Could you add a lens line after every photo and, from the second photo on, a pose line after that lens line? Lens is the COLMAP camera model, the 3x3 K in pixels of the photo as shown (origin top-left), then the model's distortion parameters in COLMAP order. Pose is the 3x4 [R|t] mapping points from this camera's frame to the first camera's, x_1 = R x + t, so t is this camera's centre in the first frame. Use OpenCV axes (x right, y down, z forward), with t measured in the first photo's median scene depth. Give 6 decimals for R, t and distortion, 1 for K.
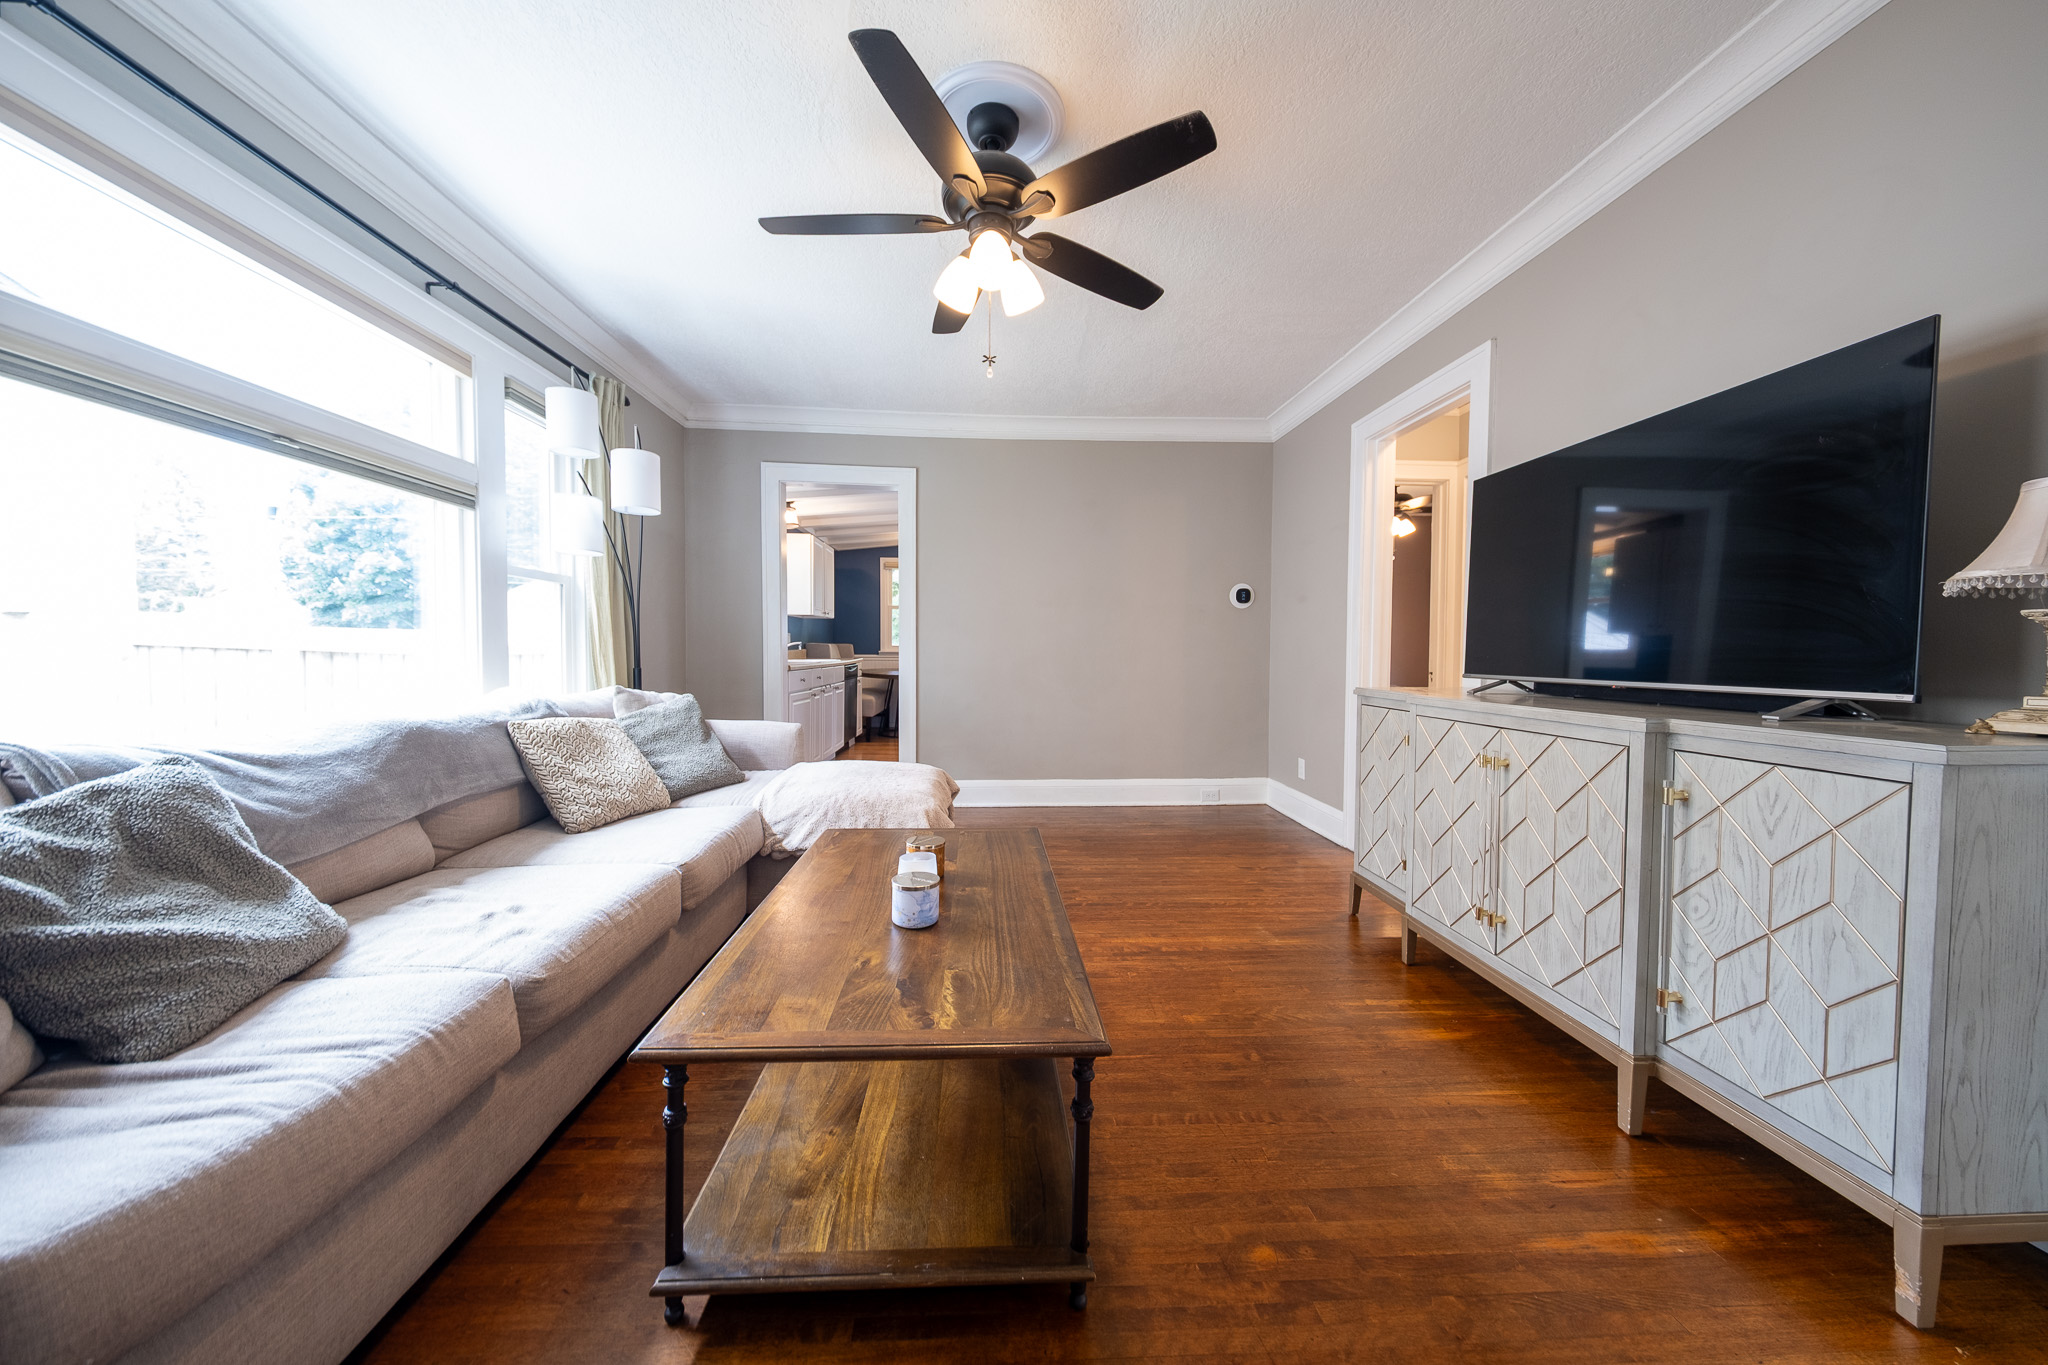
lens RADIAL K [[691.8, 0, 1020.5], [0, 691.8, 679.2], [0, 0, 1]] dist [-0.002620, -0.000115]
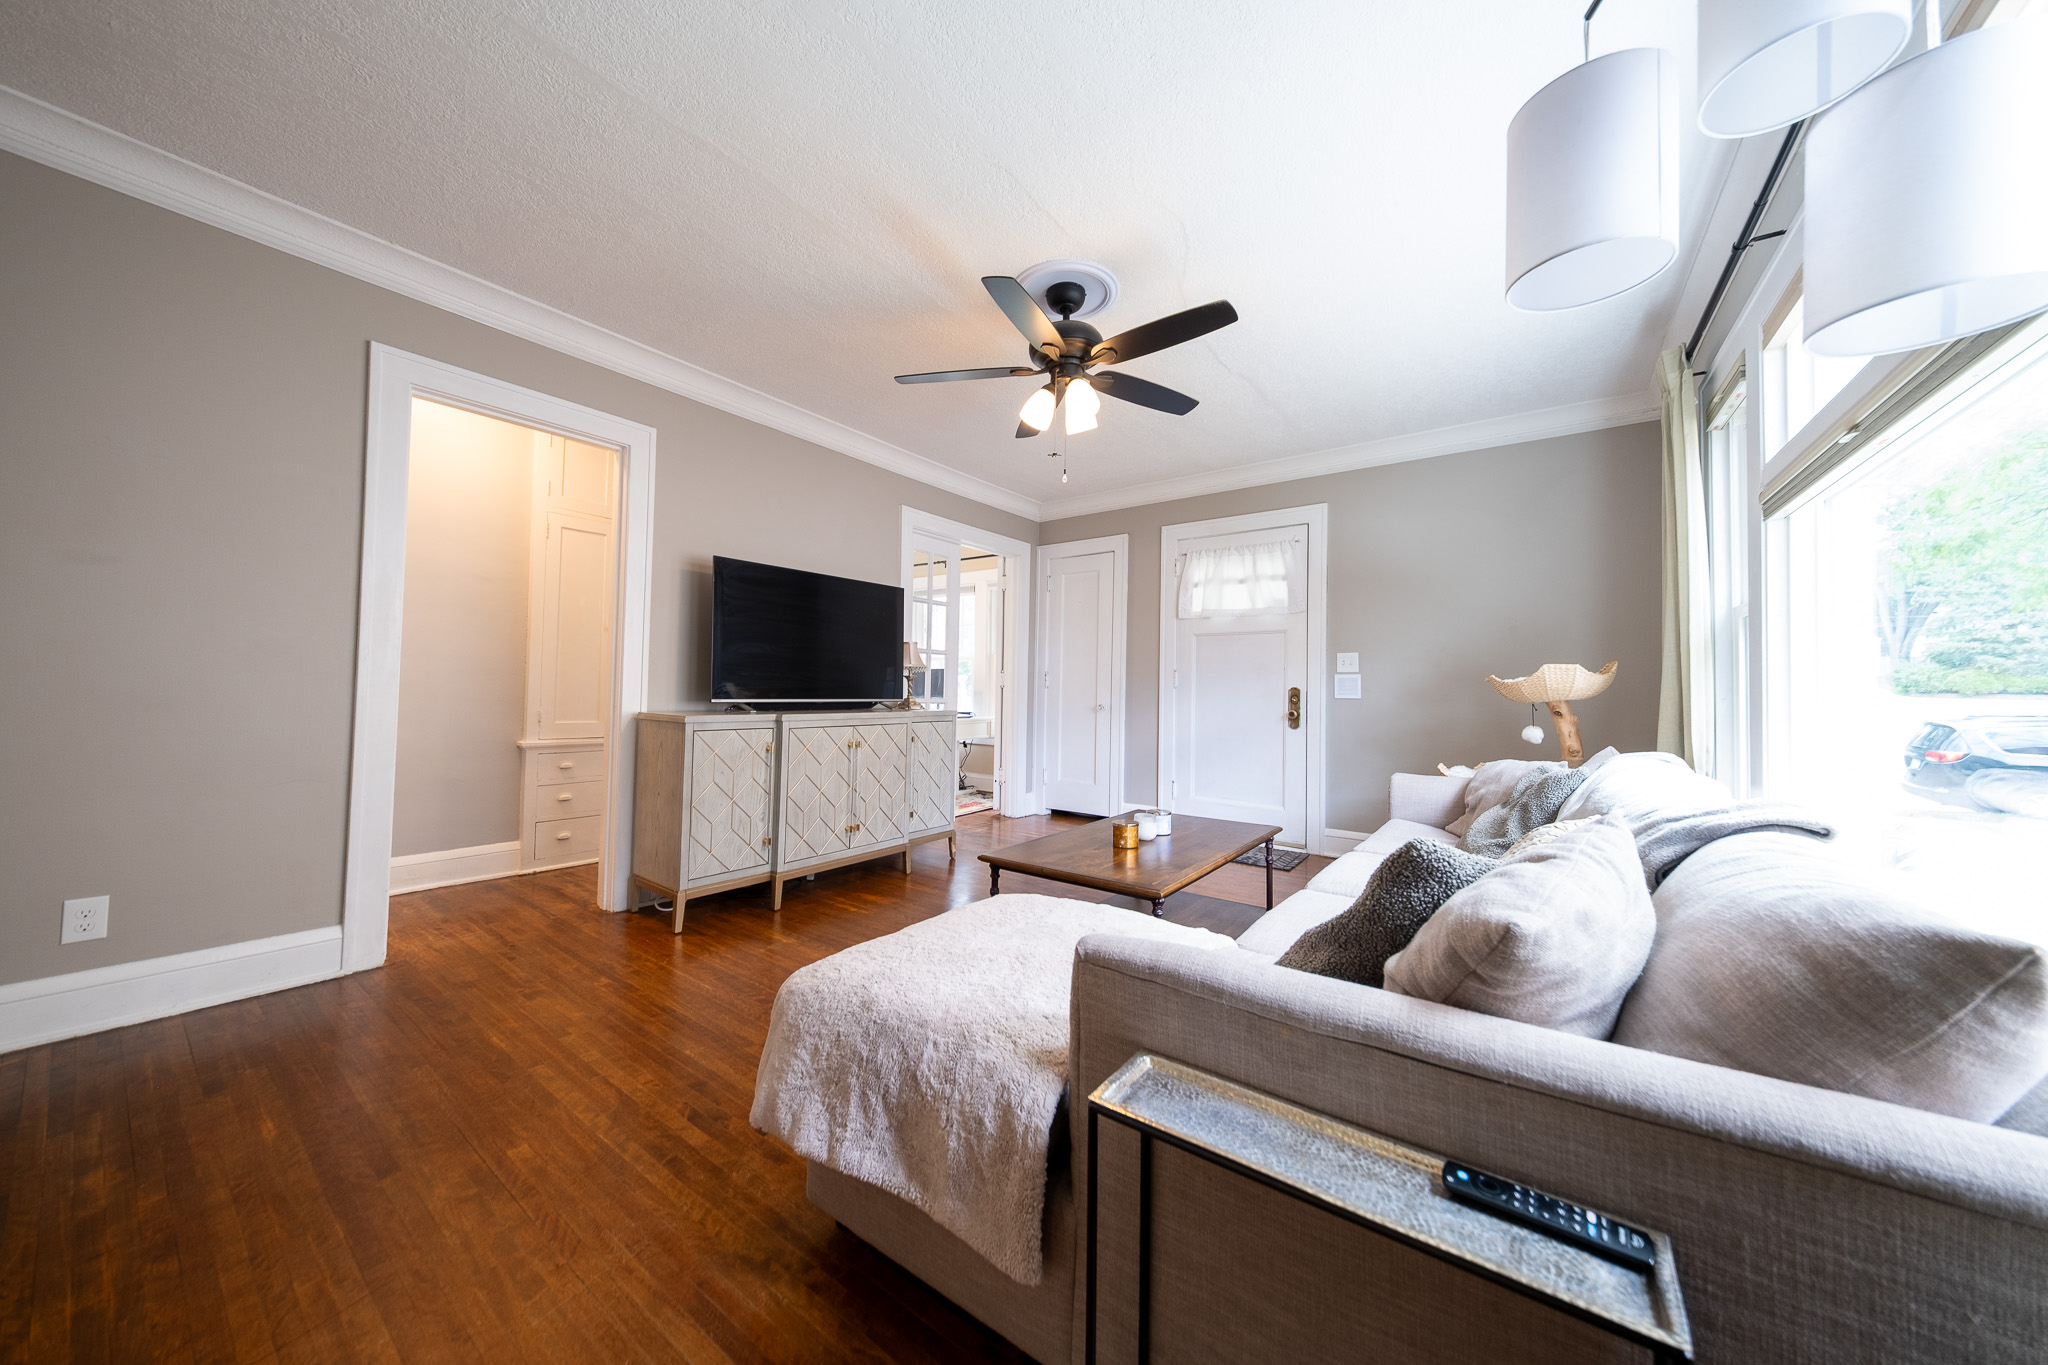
lens RADIAL K [[687.1, 0, 1024.1], [0, 687.1, 676.7], [0, 0, 1]] dist [0.010181, -0.004264]
pose [[-0.778897, -0.006742, 0.627116, -0.835958], [0.001666, 0.999916, 0.012819, -0.085761], [-0.627150, 0.011030, -0.778821, 2.148429]]
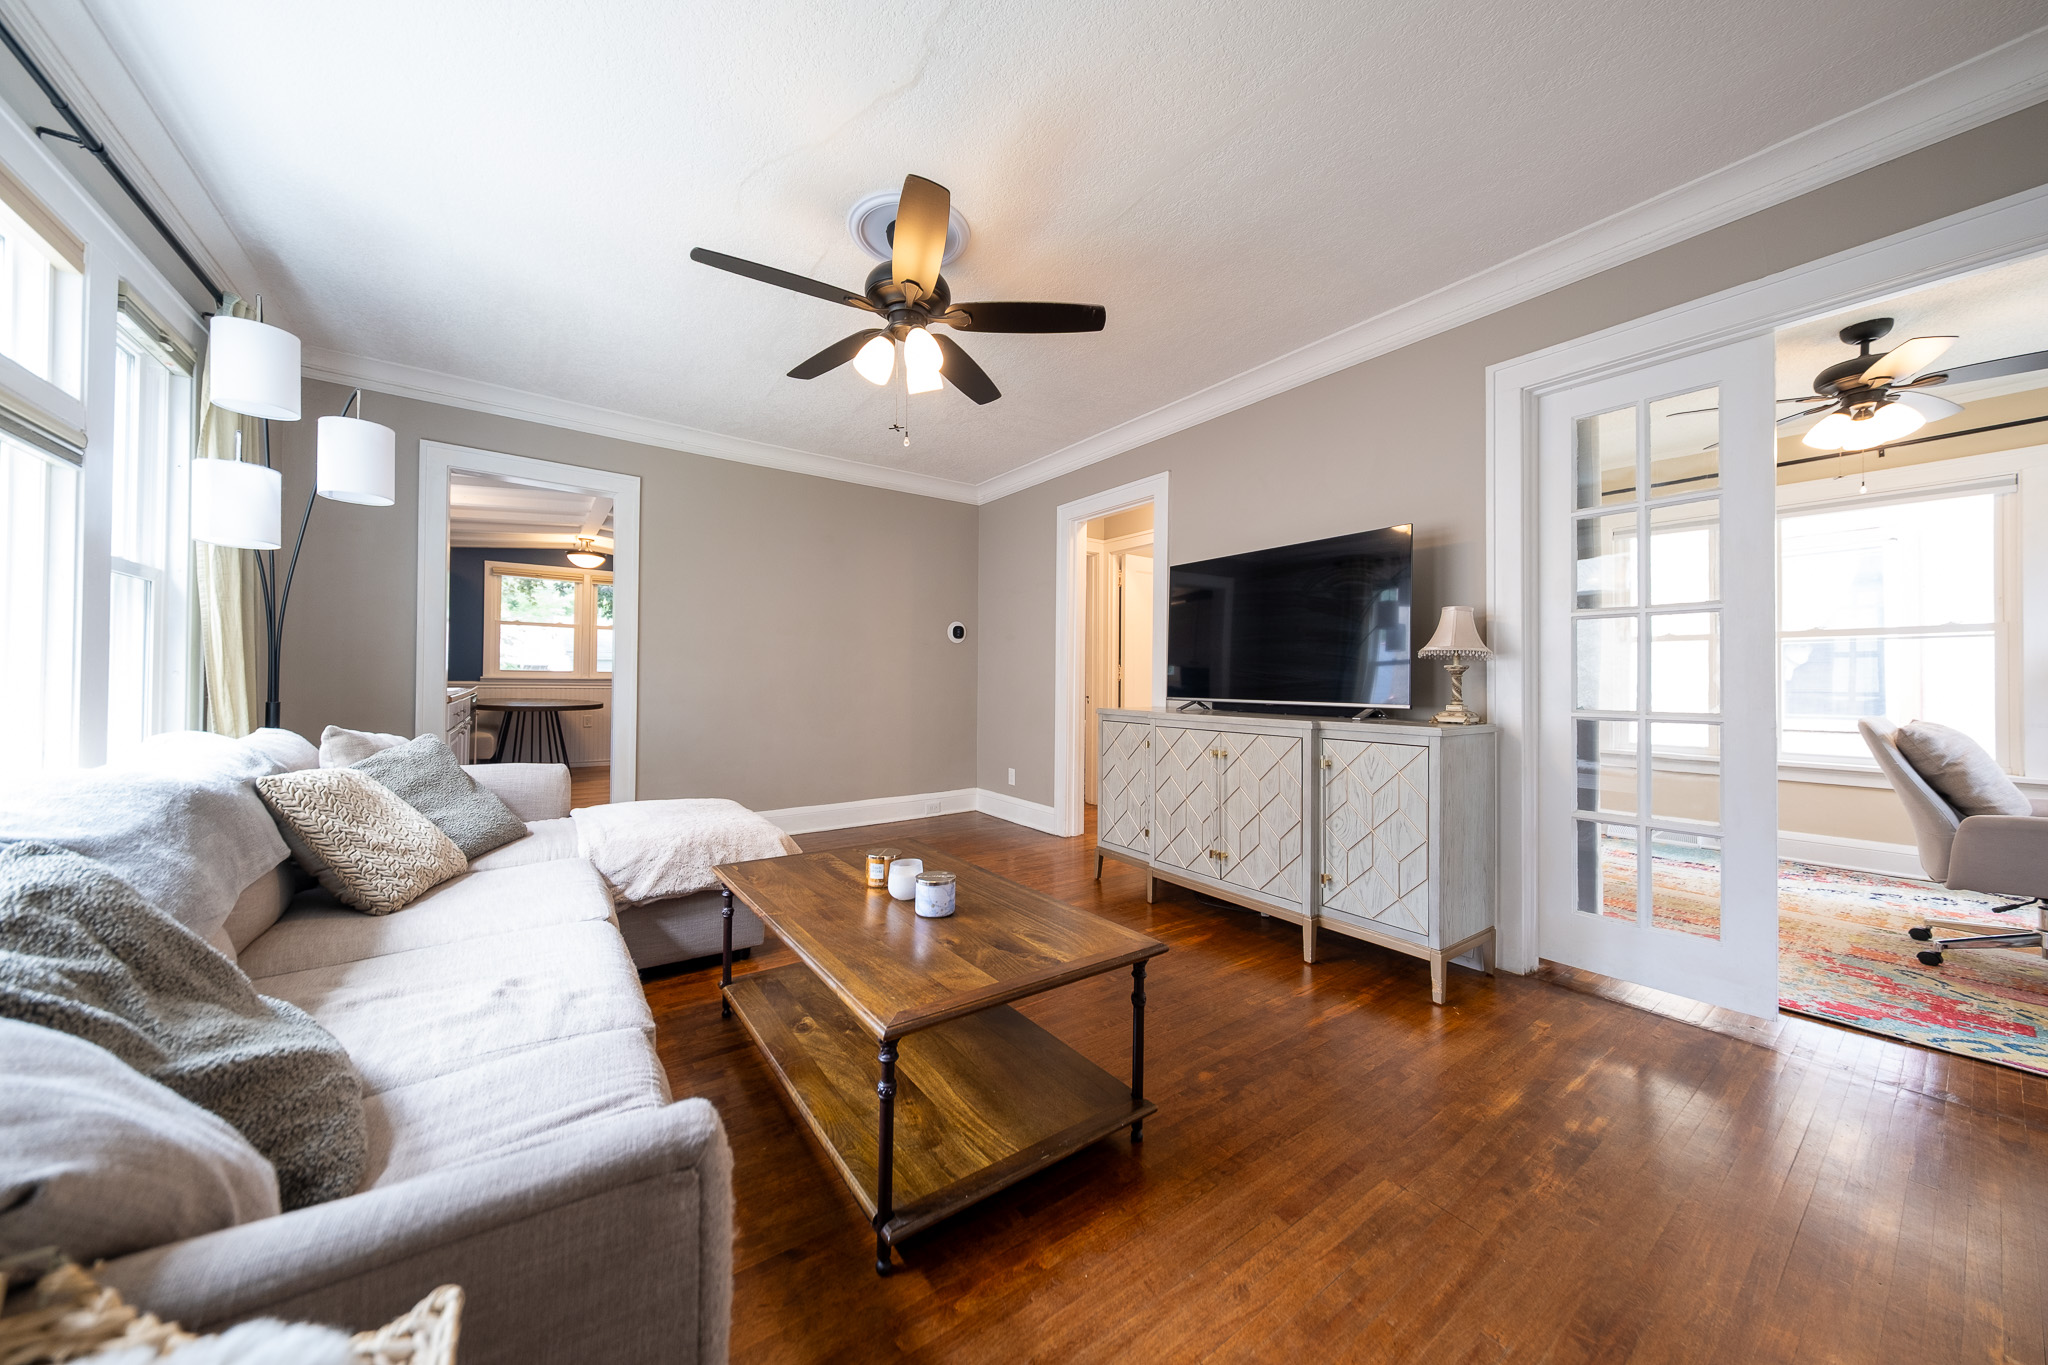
lens RADIAL K [[687.1, 0, 1024.1], [0, 687.1, 676.7], [0, 0, 1]] dist [0.010181, -0.004264]
pose [[0.838474, 0.004872, 0.544919, -0.521170], [0.017132, 0.999230, -0.035294, -0.006475], [-0.544672, 0.038928, 0.837746, -0.066098]]
